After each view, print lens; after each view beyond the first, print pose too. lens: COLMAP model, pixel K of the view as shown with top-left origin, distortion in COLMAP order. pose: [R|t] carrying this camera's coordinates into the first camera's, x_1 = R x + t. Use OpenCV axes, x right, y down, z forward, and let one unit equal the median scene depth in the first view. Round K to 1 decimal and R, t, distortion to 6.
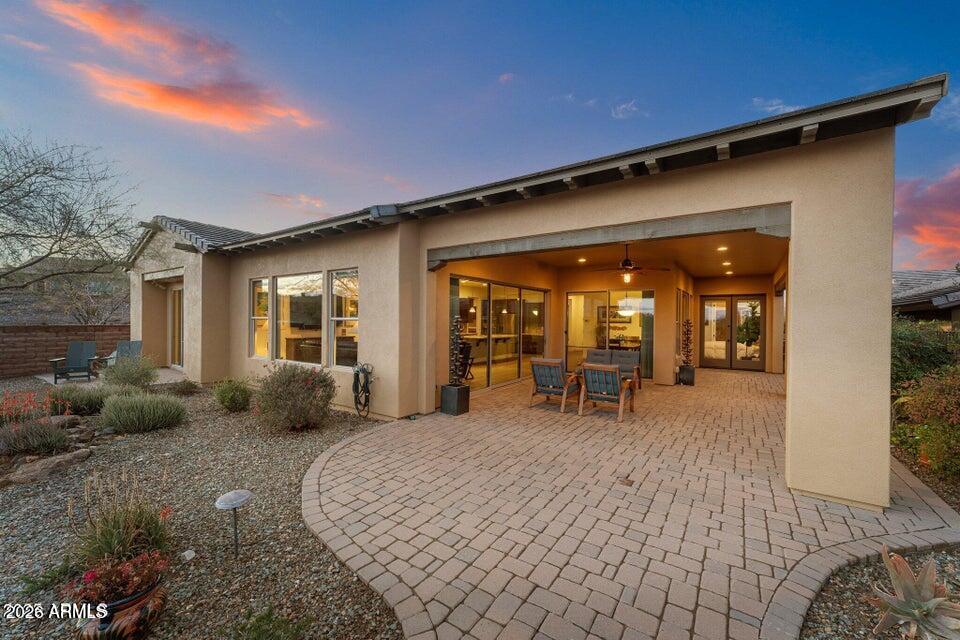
lens RADIAL K [[379.1, 0, 480.0], [0, 379.1, 320.0], [0, 0, 1]] dist [-0.001685, 0.000375]
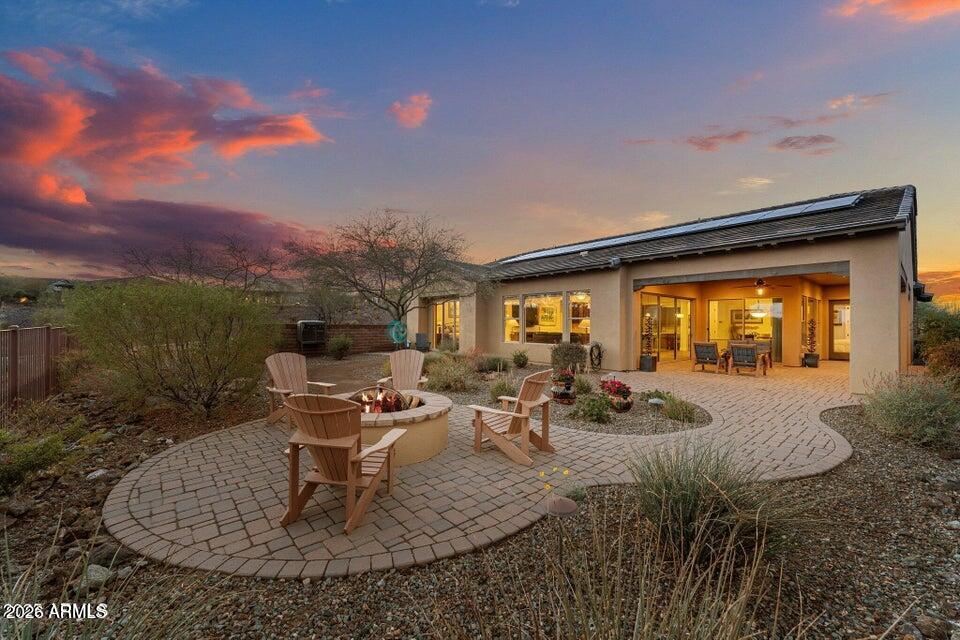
lens RADIAL K [[379.1, 0, 480.0], [0, 379.1, 320.0], [0, 0, 1]] dist [-0.001685, 0.000375]
pose [[0.966582, -0.004185, -0.256324, -0.221740], [0.000966, 0.999919, -0.012683, 0.016036], [0.256356, 0.012011, 0.966508, -0.541614]]
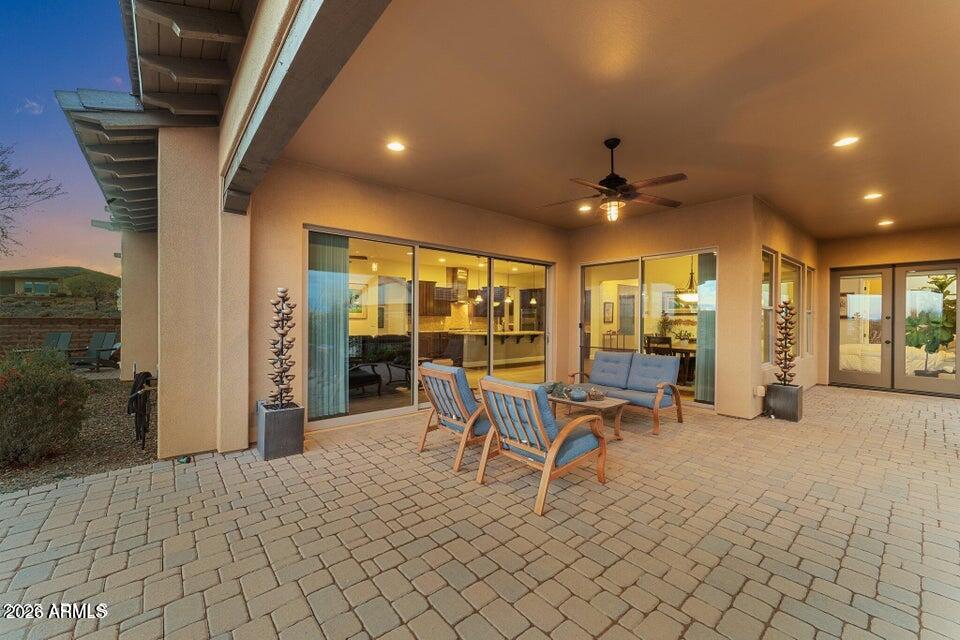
lens RADIAL K [[379.1, 0, 480.0], [0, 379.1, 320.0], [0, 0, 1]] dist [-0.001685, 0.000375]
pose [[0.964355, -0.000320, -0.264613, 0.235399], [0.000128, 1.000000, -0.000742, 0.023456], [0.264613, 0.000682, 0.964354, 0.309853]]
